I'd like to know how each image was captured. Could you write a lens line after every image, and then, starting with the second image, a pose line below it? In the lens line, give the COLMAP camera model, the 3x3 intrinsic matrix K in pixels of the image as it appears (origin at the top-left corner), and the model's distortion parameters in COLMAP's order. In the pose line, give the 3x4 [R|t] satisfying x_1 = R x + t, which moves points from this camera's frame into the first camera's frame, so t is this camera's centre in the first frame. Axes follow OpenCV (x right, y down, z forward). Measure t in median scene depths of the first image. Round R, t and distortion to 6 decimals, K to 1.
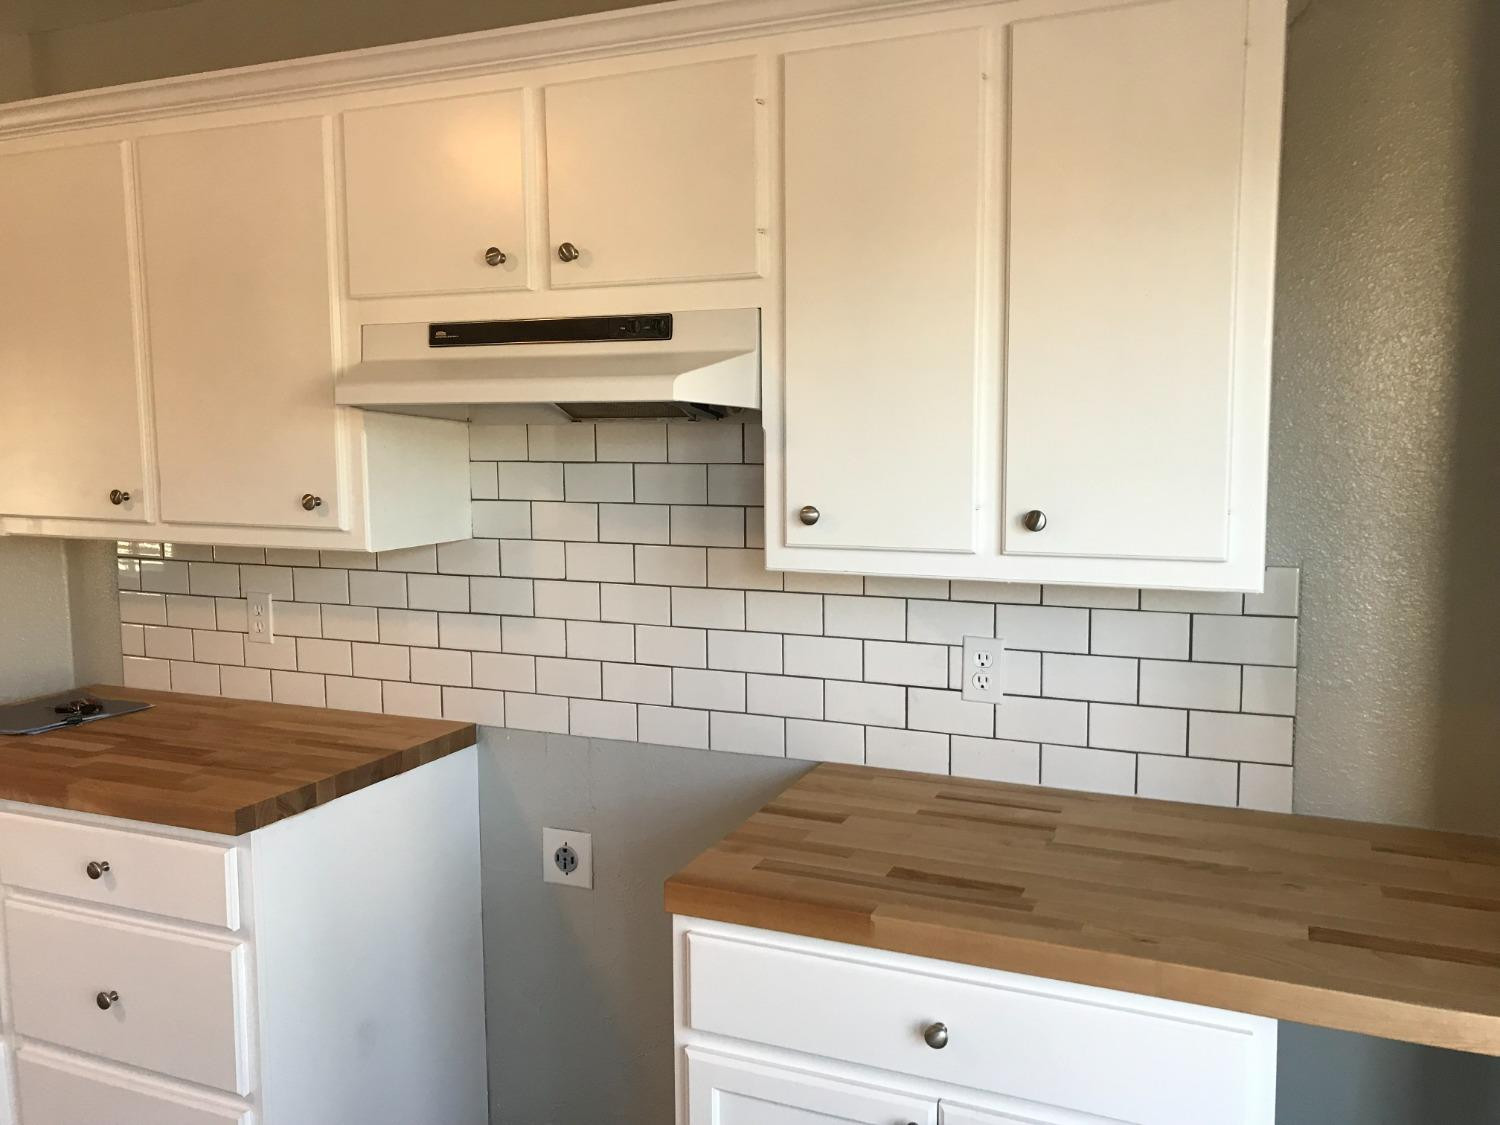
lens RADIAL K [[1224.9, 0, 747.8], [0, 1224.9, 559.2], [0, 0, 1]] dist [0.055722, -0.057307]
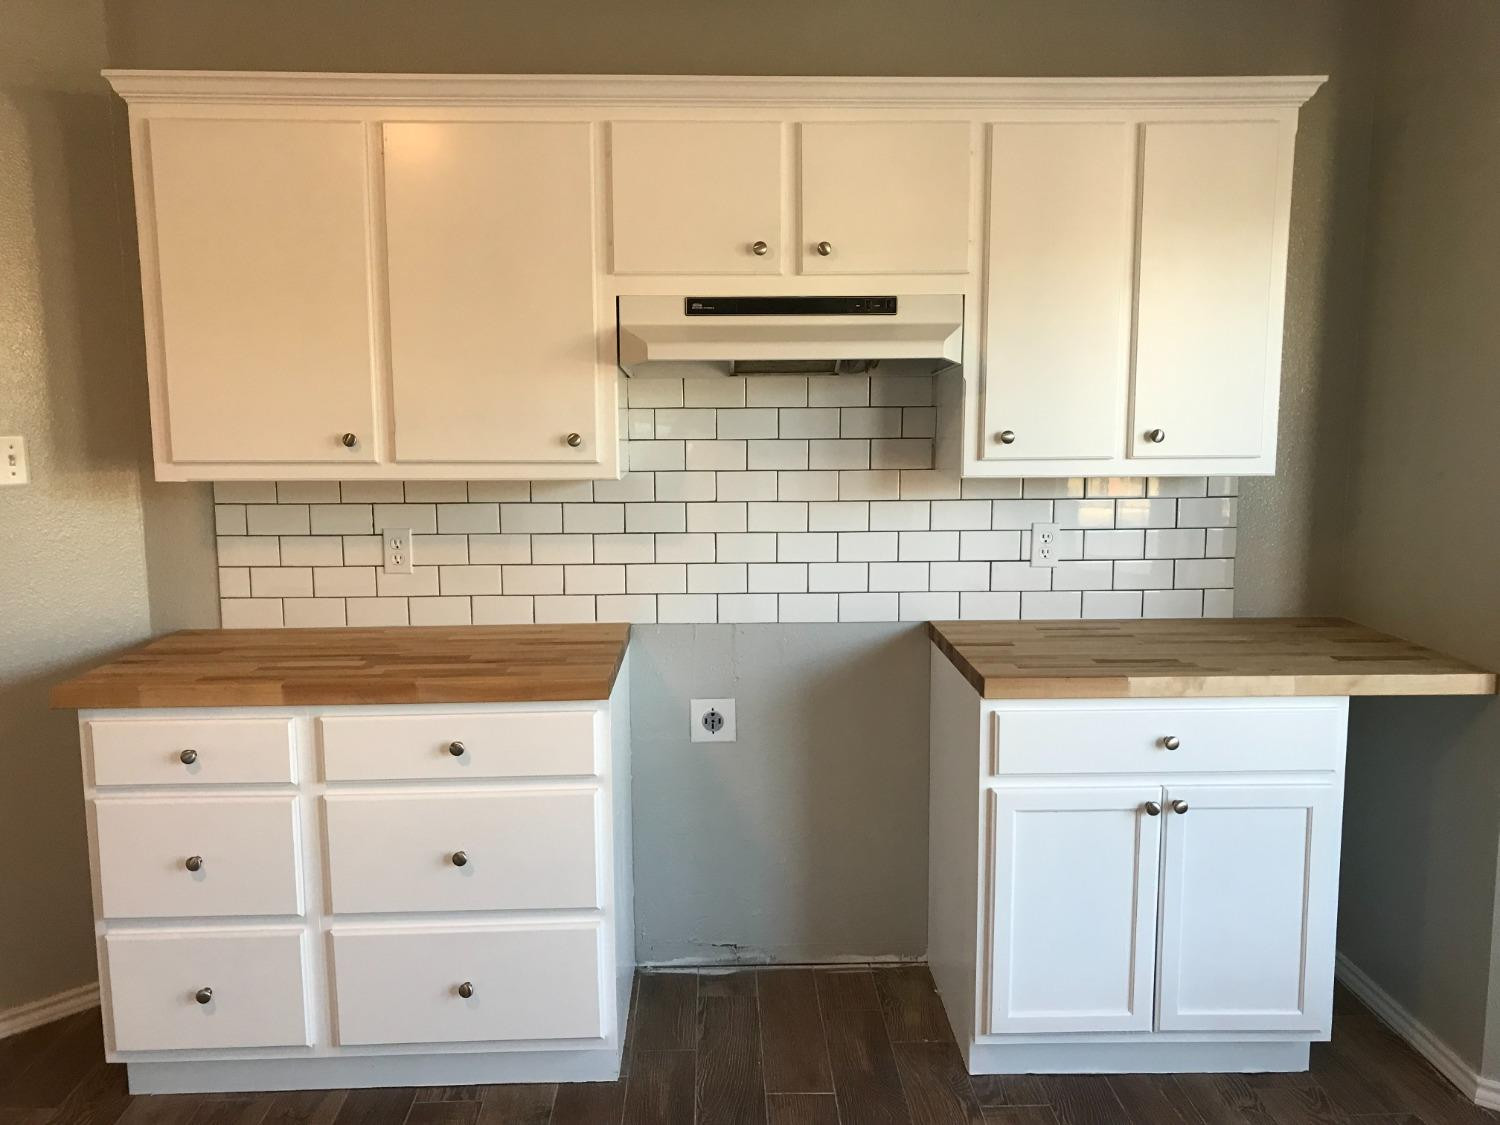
lens RADIAL K [[1224.9, 0, 737.4], [0, 1224.9, 559.2], [0, 0, 1]] dist [0.055722, -0.057307]
pose [[0.905138, -0.054680, 0.421587, -0.757621], [0.045517, 0.998458, 0.031776, 0.042828], [-0.422674, -0.009572, 0.906231, -0.181940]]
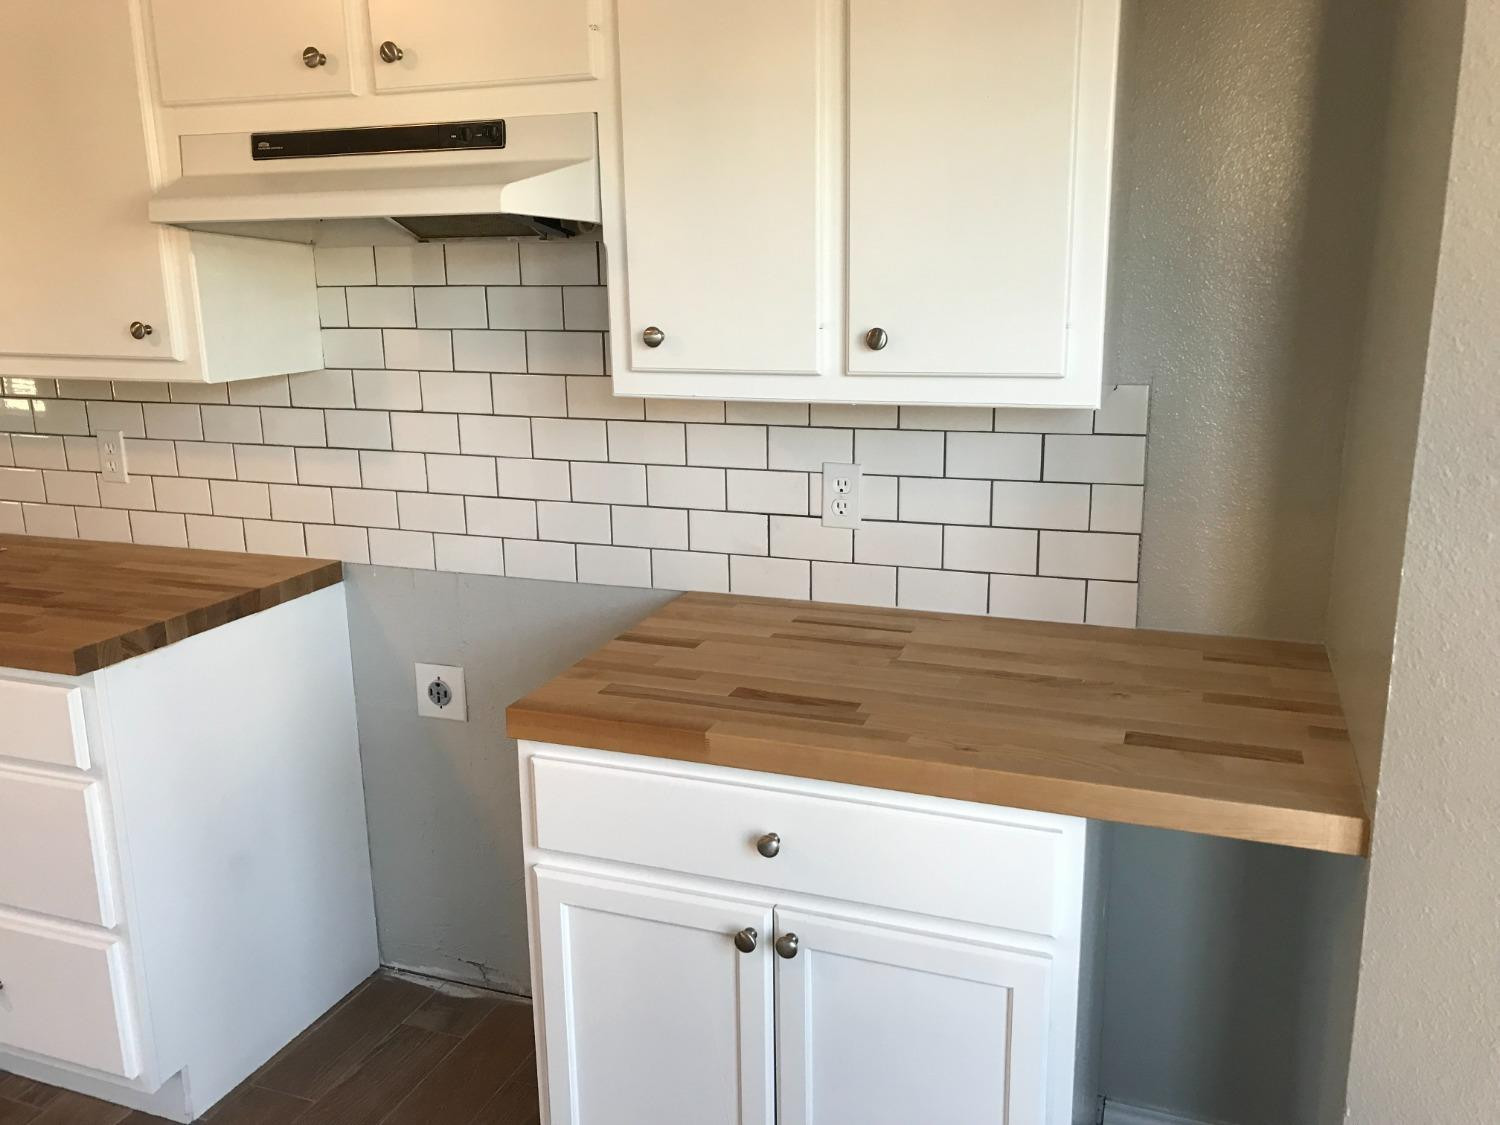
lens RADIAL K [[1224.9, 0, 747.8], [0, 1224.9, 555.0], [0, 0, 1]] dist [0.055722, -0.057307]
pose [[0.998549, -0.019101, 0.050345, 0.063004], [0.012743, 0.992236, 0.123714, 0.014020], [-0.052317, -0.122893, 0.991040, 0.012665]]
